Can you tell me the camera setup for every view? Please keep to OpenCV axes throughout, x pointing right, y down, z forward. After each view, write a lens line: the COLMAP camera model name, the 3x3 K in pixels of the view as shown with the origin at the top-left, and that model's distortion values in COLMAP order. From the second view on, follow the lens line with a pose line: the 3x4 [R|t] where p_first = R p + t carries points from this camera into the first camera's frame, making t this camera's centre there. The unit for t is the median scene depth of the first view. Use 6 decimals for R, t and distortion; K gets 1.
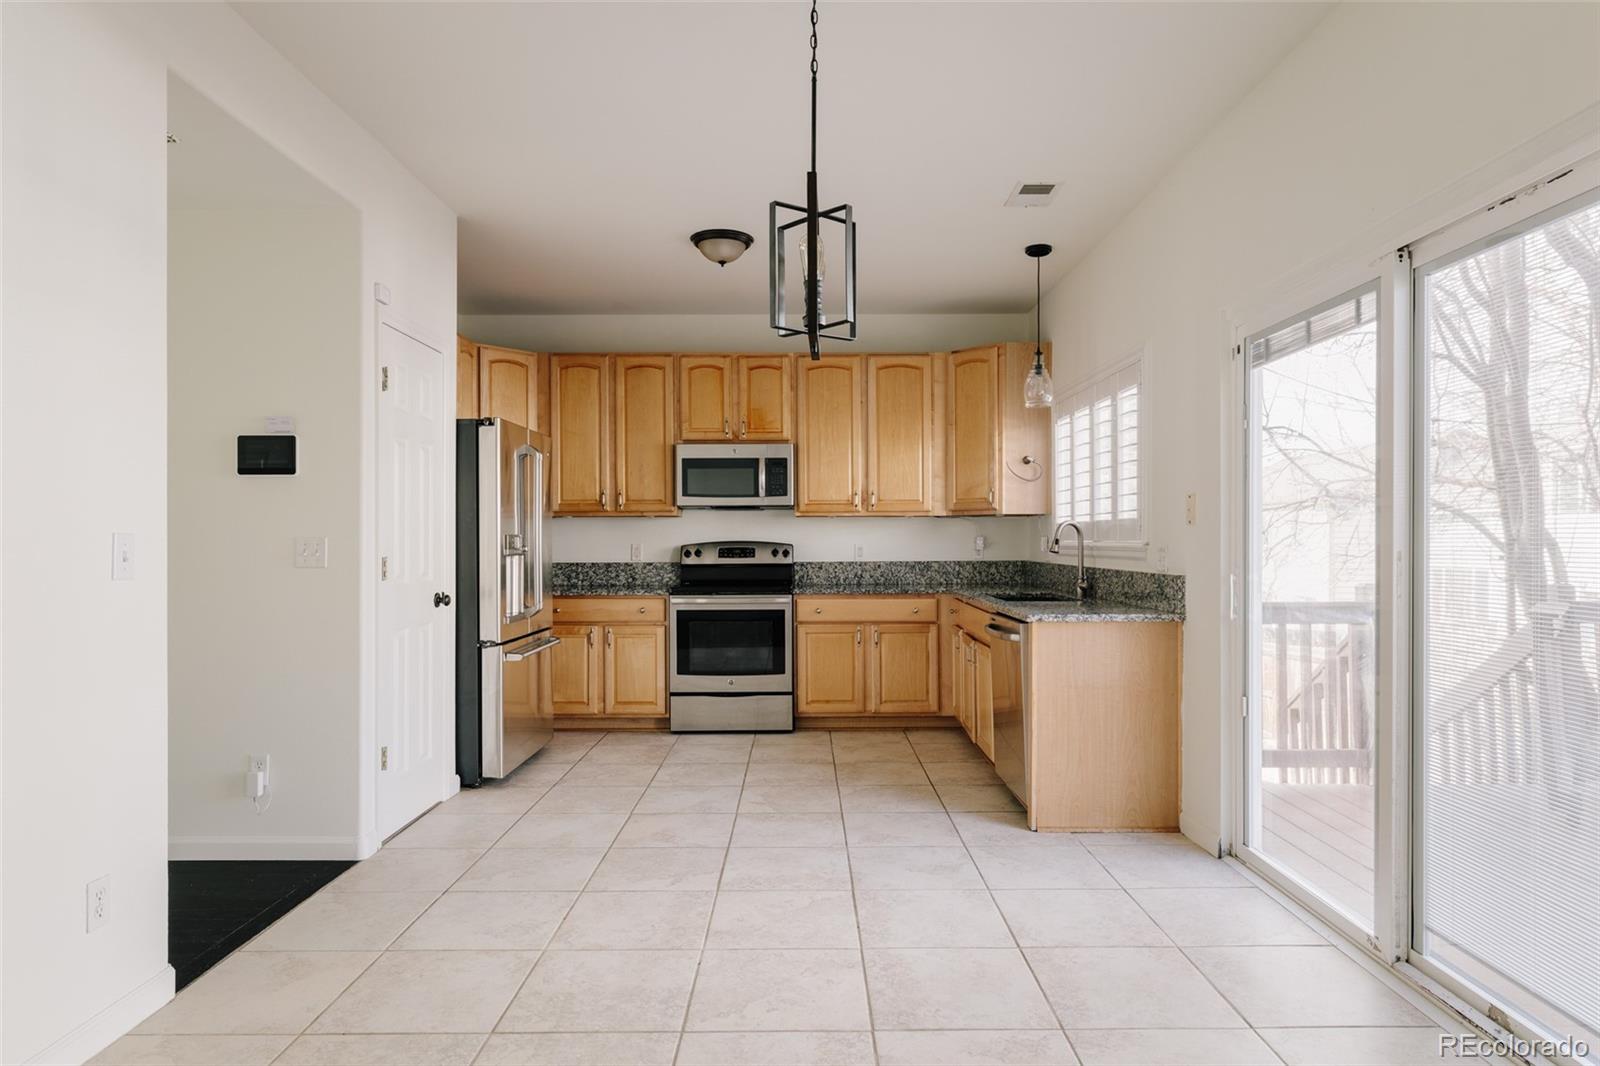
lens RADIAL K [[951.9, 0, 806.9], [0, 951.9, 534.5], [0, 0, 1]] dist [-0.003065, -0.000934]
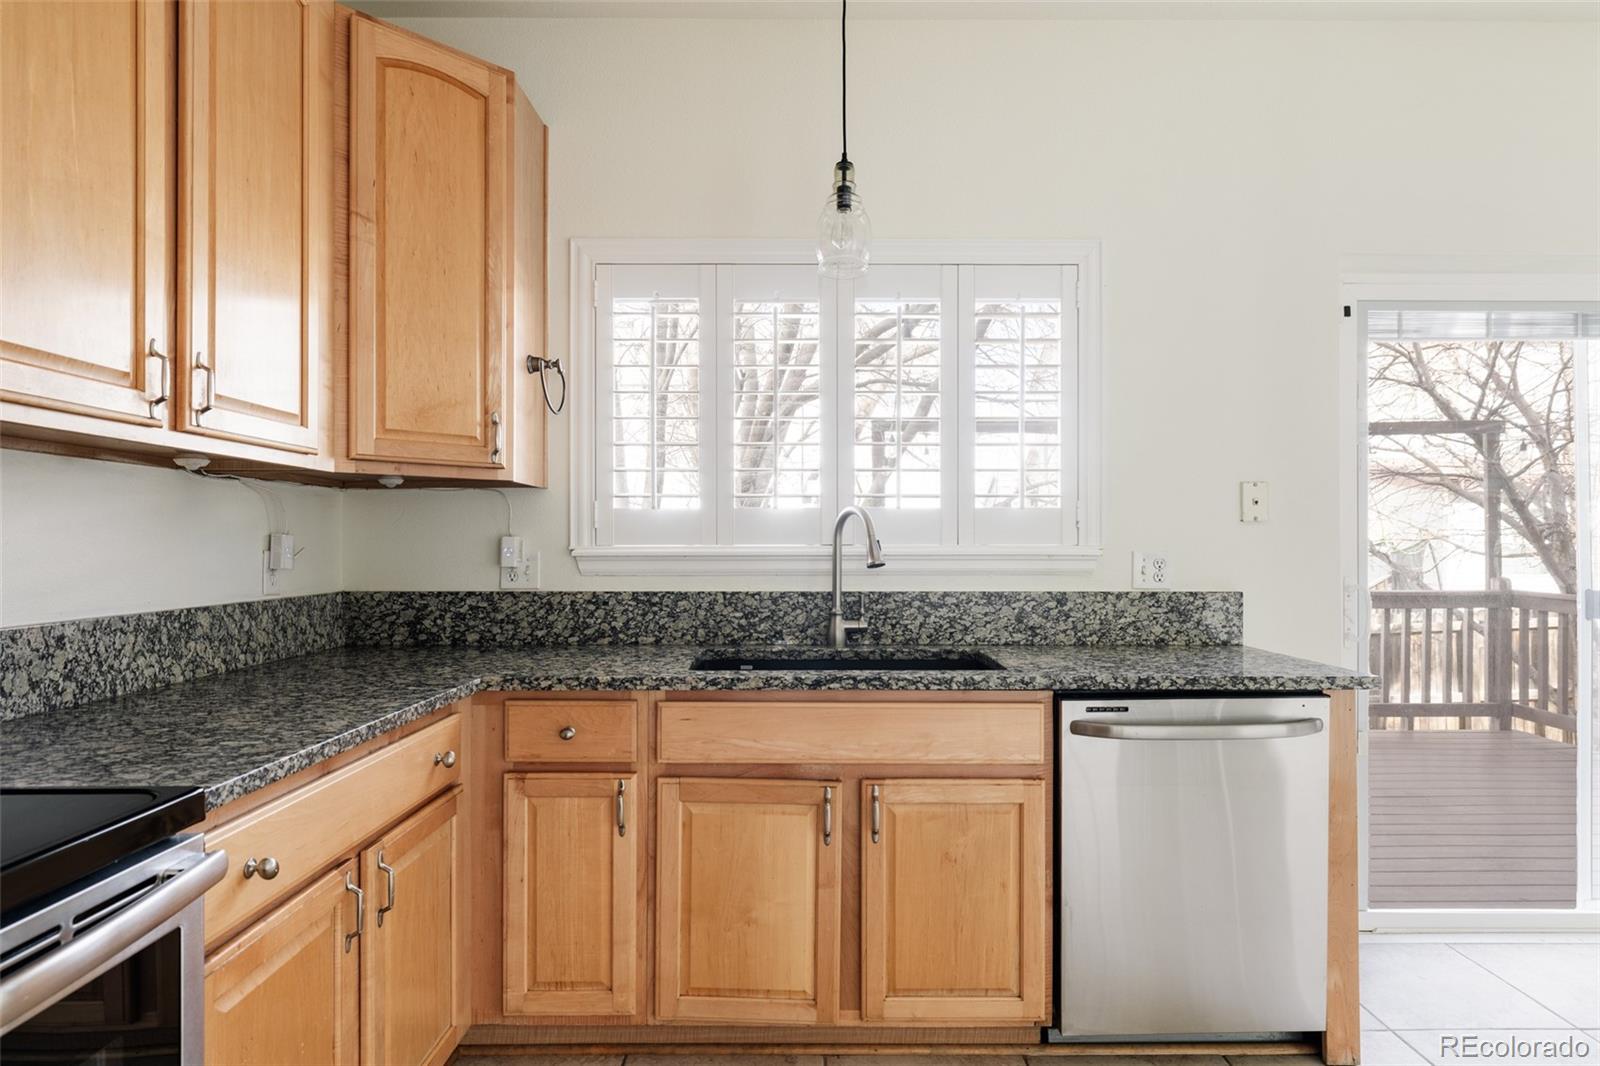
lens RADIAL K [[894.3, 0, 800.9], [0, 894.3, 540.6], [0, 0, 1]] dist [-0.001500, 0.001215]
pose [[0.000688, 0.005490, 0.999985, -0.171932], [-0.005679, 0.999969, -0.005486, 0.005605], [-0.999984, -0.005675, 0.000719, 0.795554]]
